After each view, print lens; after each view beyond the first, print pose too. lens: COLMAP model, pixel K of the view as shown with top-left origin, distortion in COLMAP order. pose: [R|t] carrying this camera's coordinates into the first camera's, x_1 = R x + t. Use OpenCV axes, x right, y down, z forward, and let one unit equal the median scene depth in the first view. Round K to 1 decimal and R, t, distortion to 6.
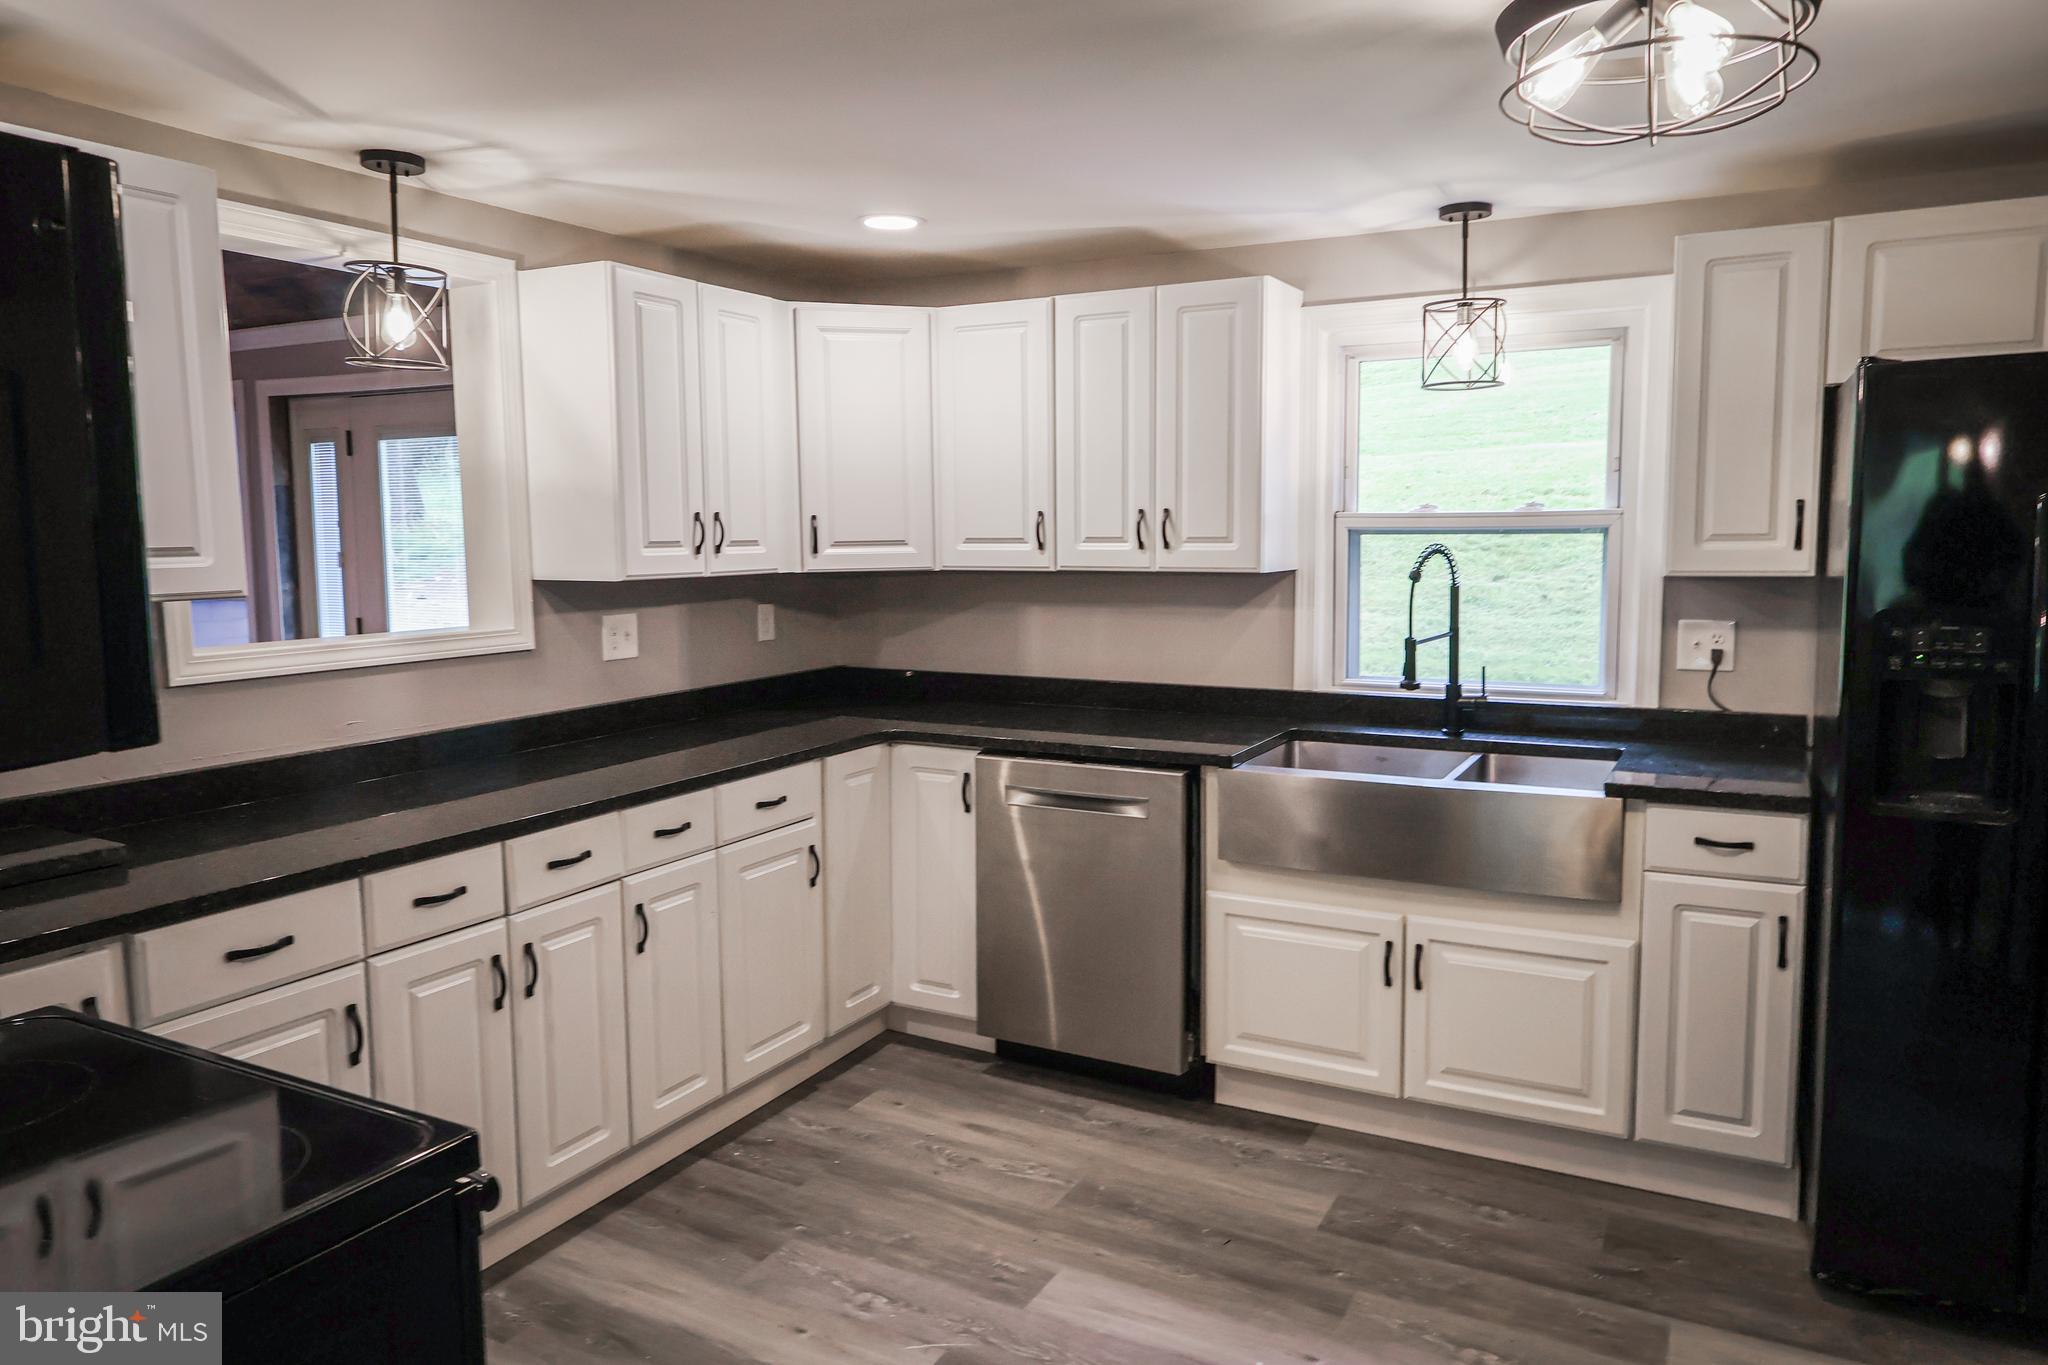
lens RADIAL K [[1391.6, 0, 1067.6], [0, 1391.6, 685.6], [0, 0, 1]] dist [-0.000242, 0.000264]
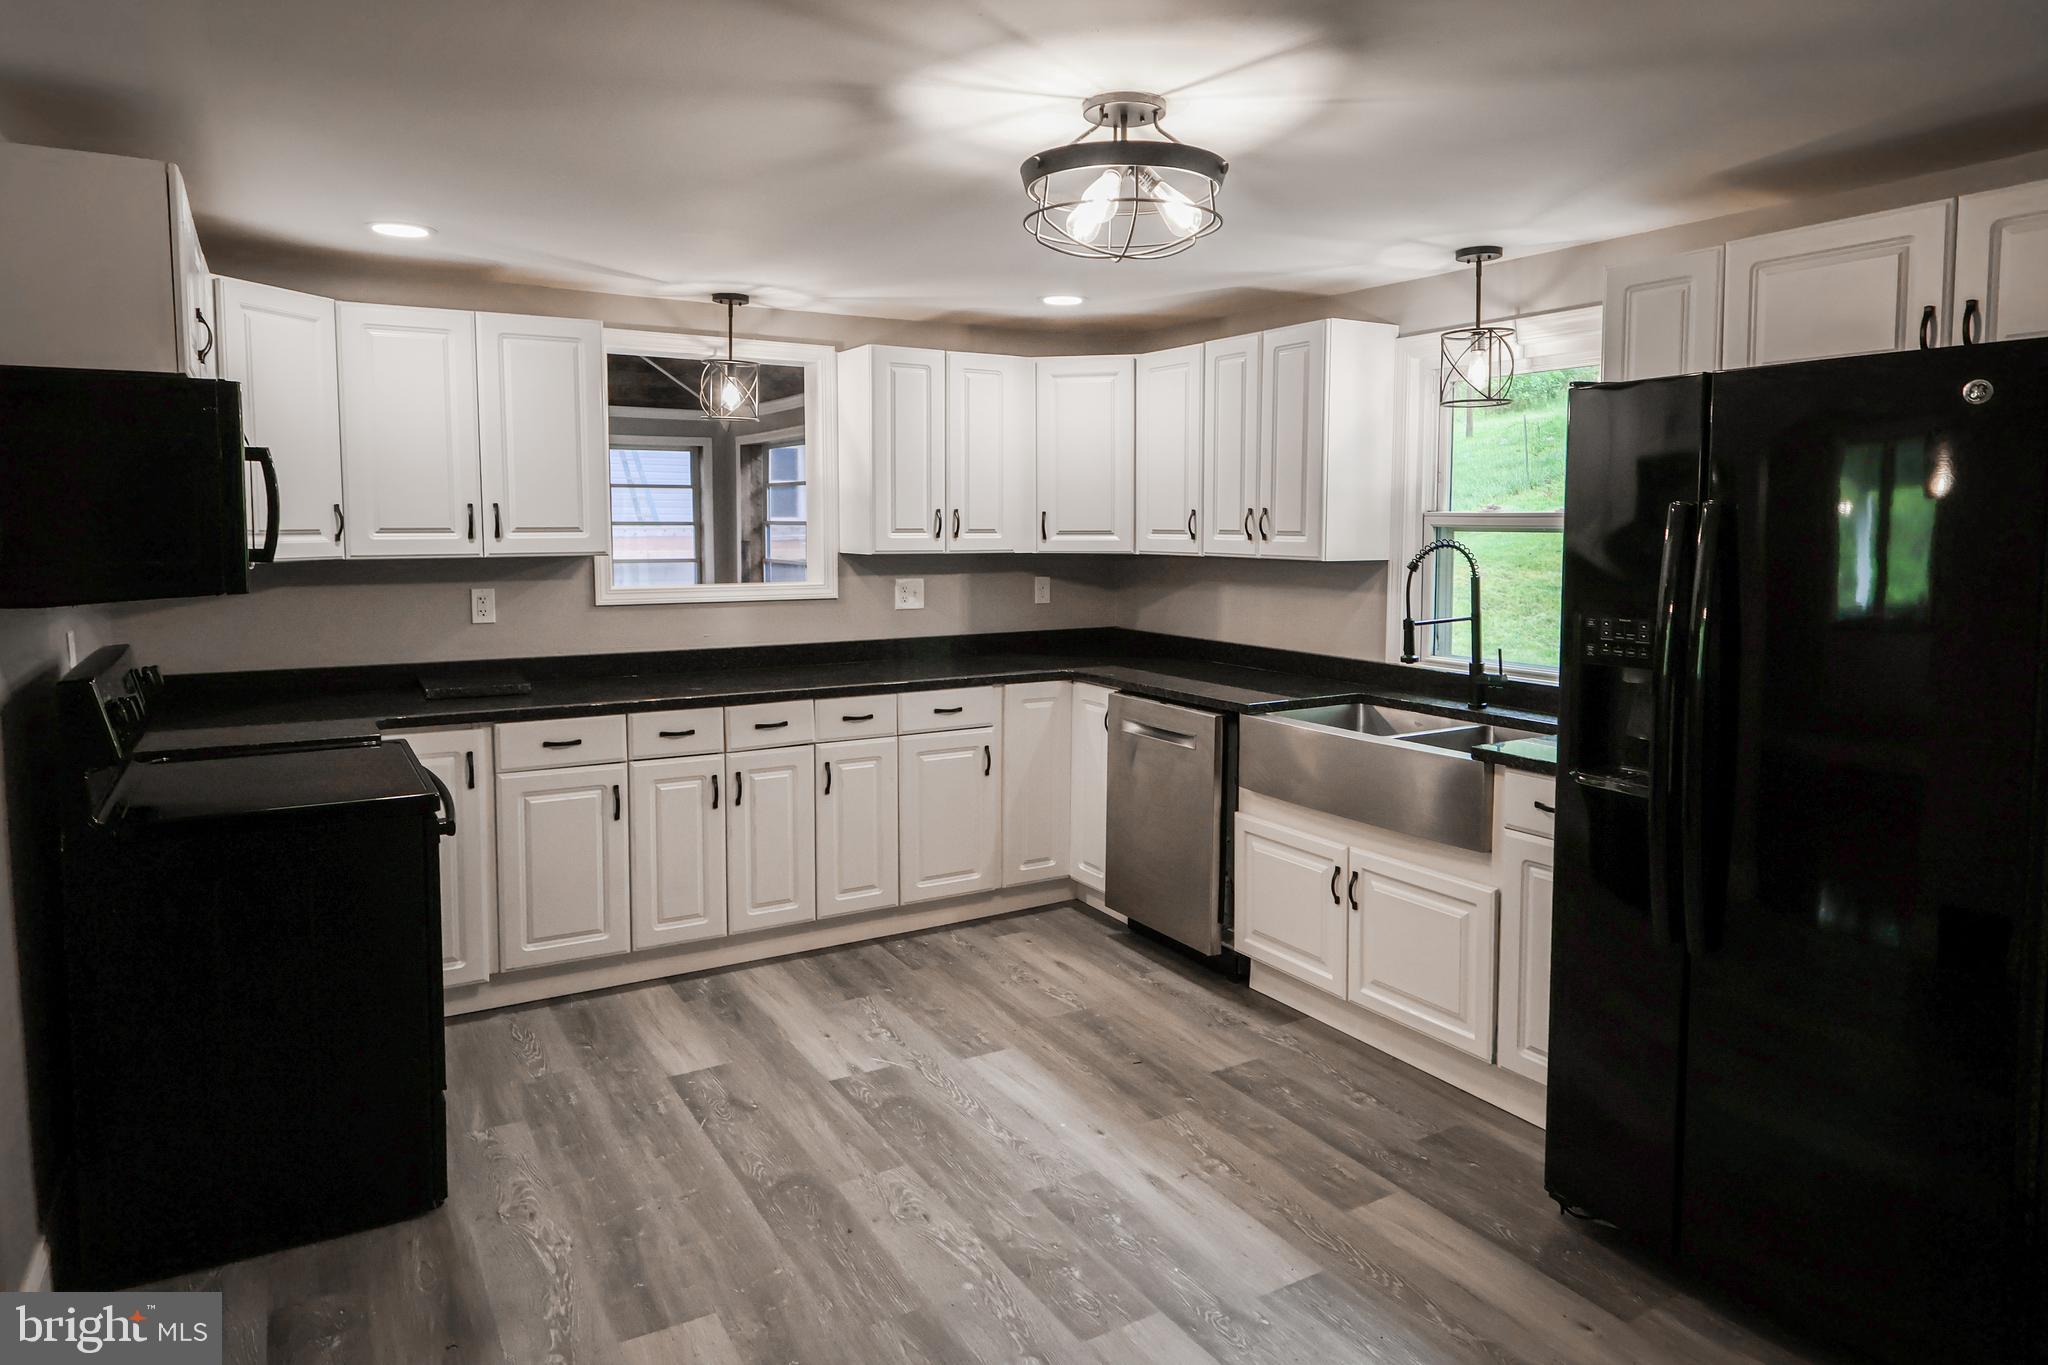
lens RADIAL K [[1286.9, 0, 1021.2], [0, 1286.9, 631.6], [0, 0, 1]] dist [0.000475, 0.000089]
pose [[0.850457, 0.055281, -0.523131, 0.531918], [-0.068829, 0.997607, -0.006475, 0.005922], [0.521522, 0.041513, 0.852228, -0.096285]]
